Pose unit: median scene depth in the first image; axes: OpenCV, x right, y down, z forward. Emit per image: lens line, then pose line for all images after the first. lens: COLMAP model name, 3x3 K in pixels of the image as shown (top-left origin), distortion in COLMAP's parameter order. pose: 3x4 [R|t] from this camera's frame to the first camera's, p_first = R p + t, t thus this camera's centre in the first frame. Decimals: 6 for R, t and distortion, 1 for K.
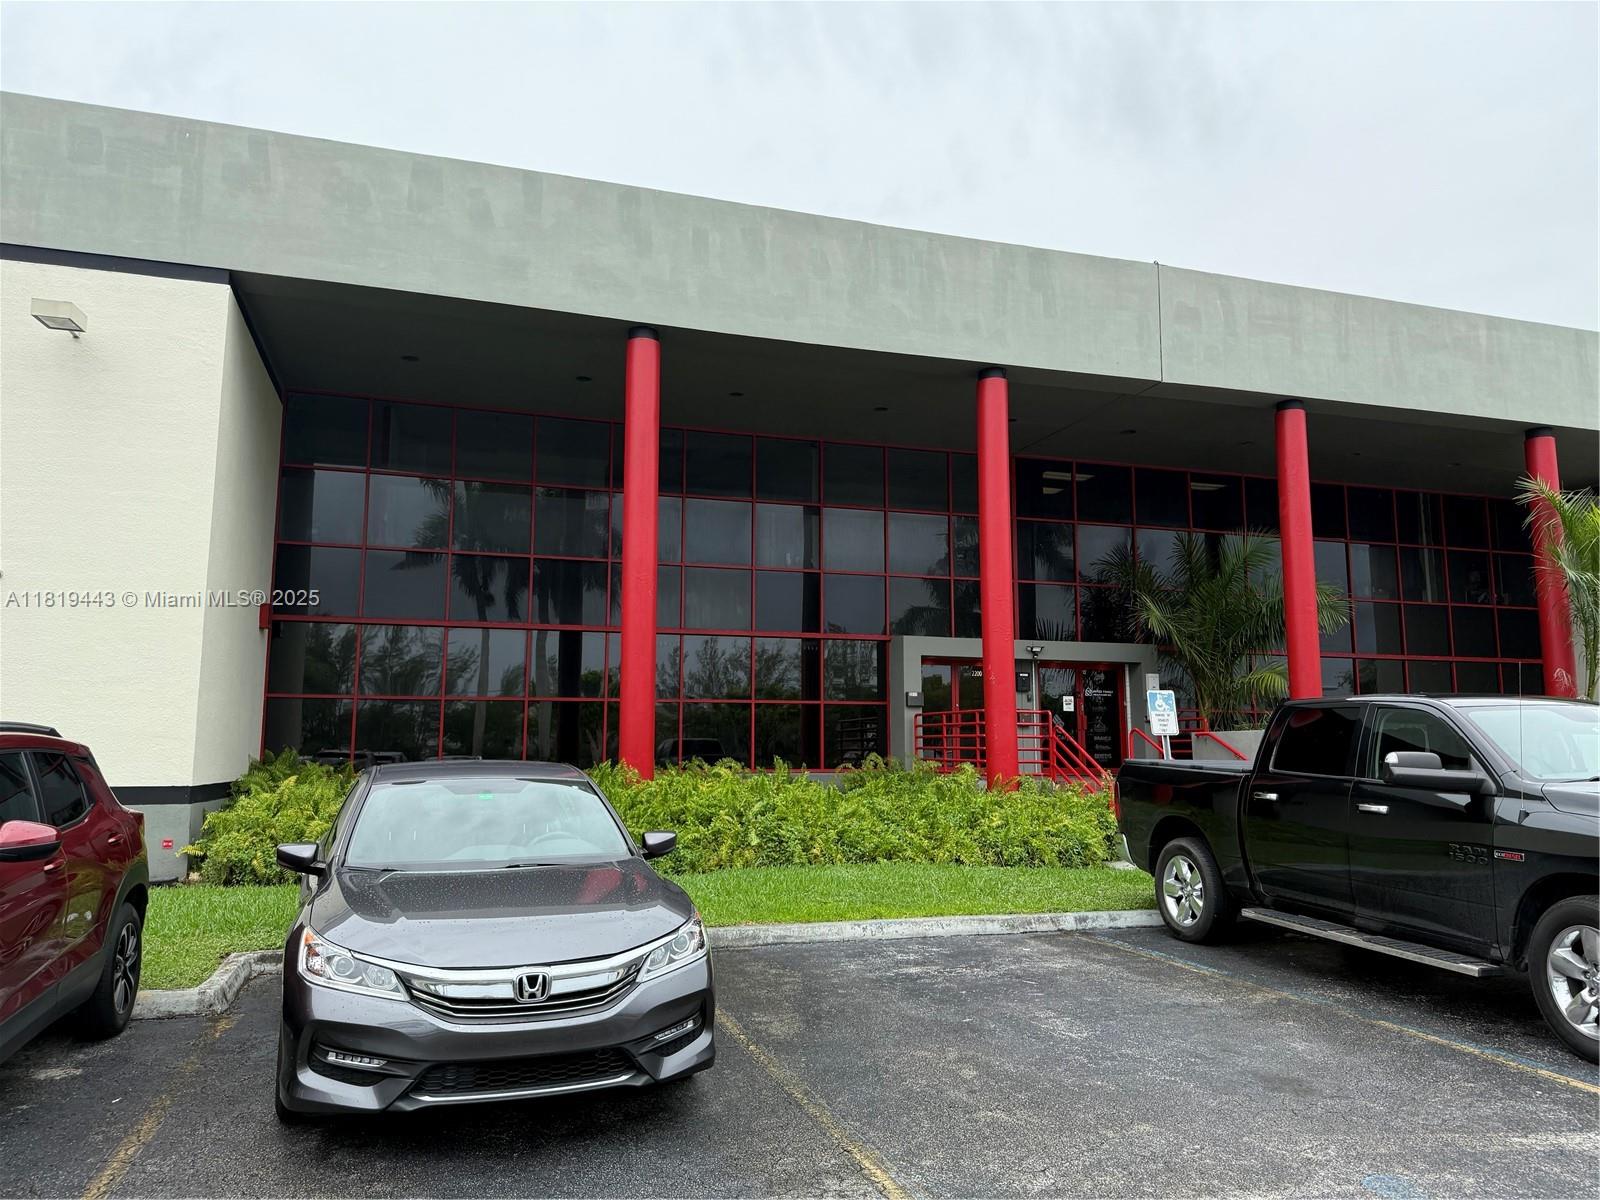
lens RADIAL K [[1120.8, 0, 798.1], [0, 1120.8, 615.3], [0, 0, 1]] dist [0.053683, -0.048493]
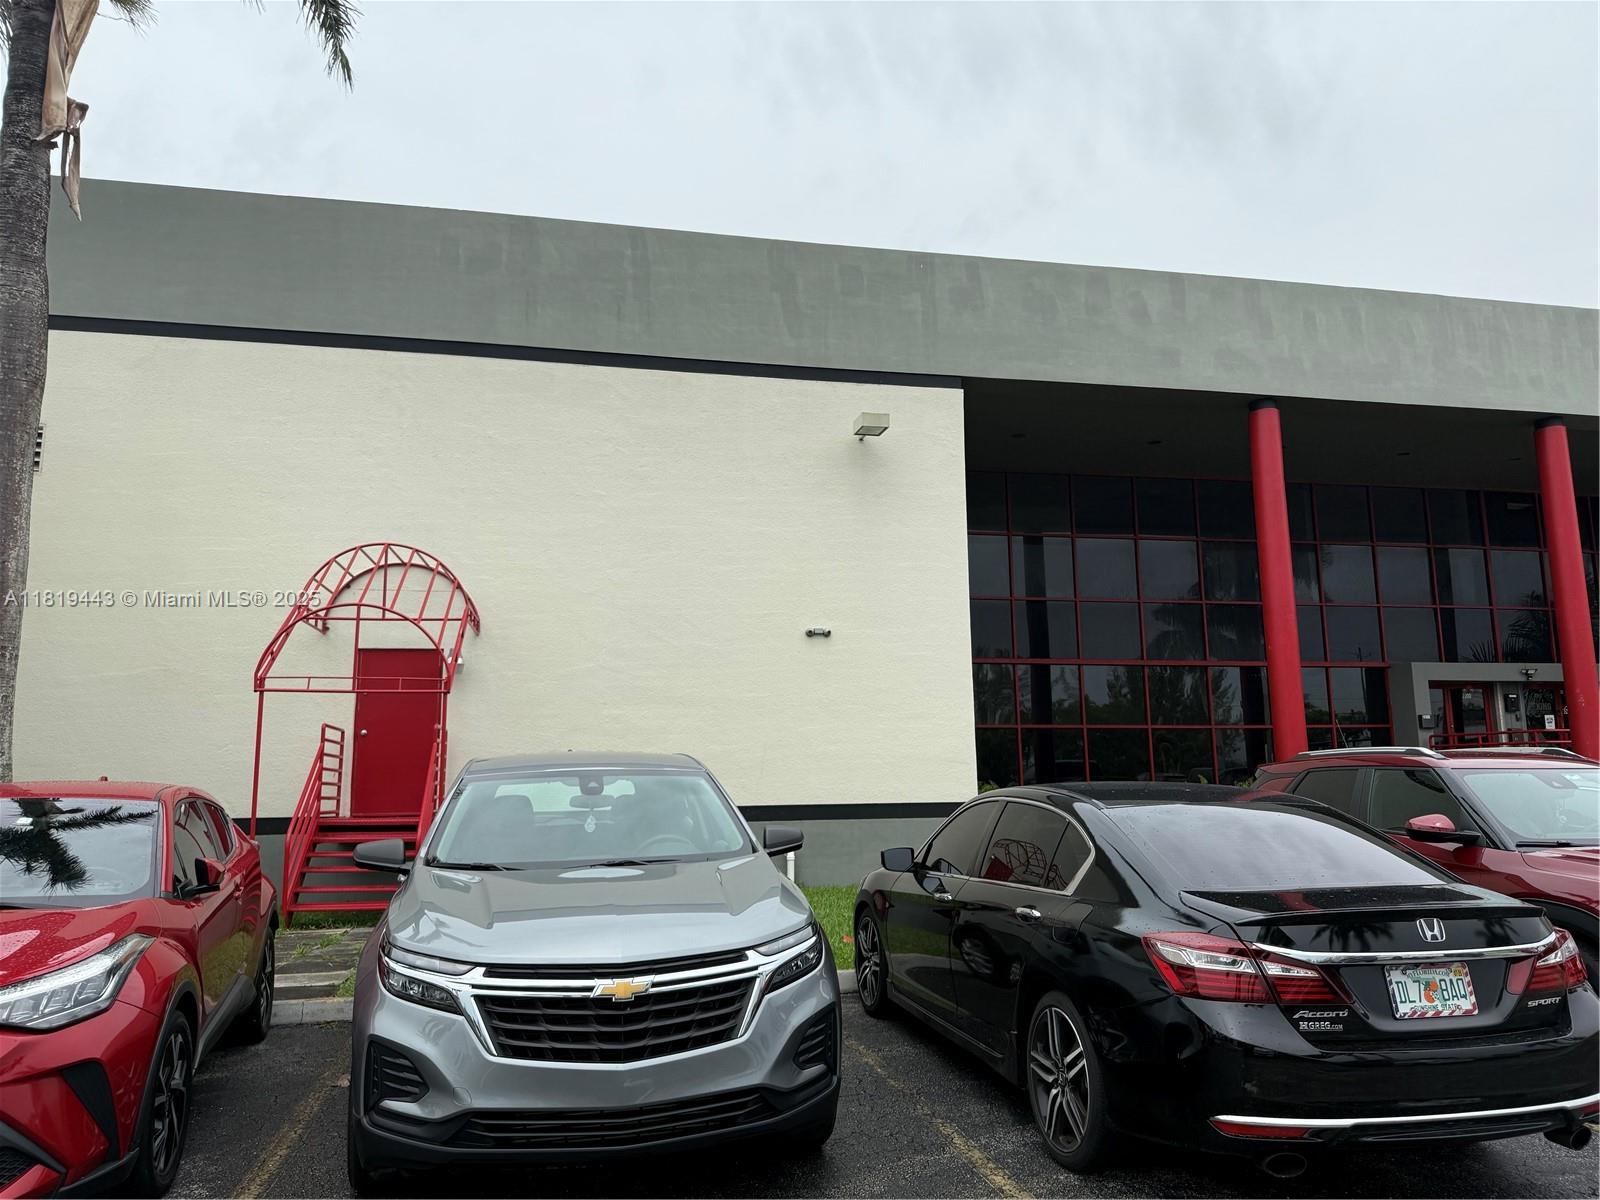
lens RADIAL K [[1120.8, 0, 725.6], [0, 1120.8, 625.5], [0, 0, 1]] dist [0.053683, -0.048493]
pose [[0.995116, -0.027498, -0.094803, -0.573486], [0.026180, 0.999543, -0.015116, -0.022453], [0.095175, 0.012561, 0.995381, -0.195138]]
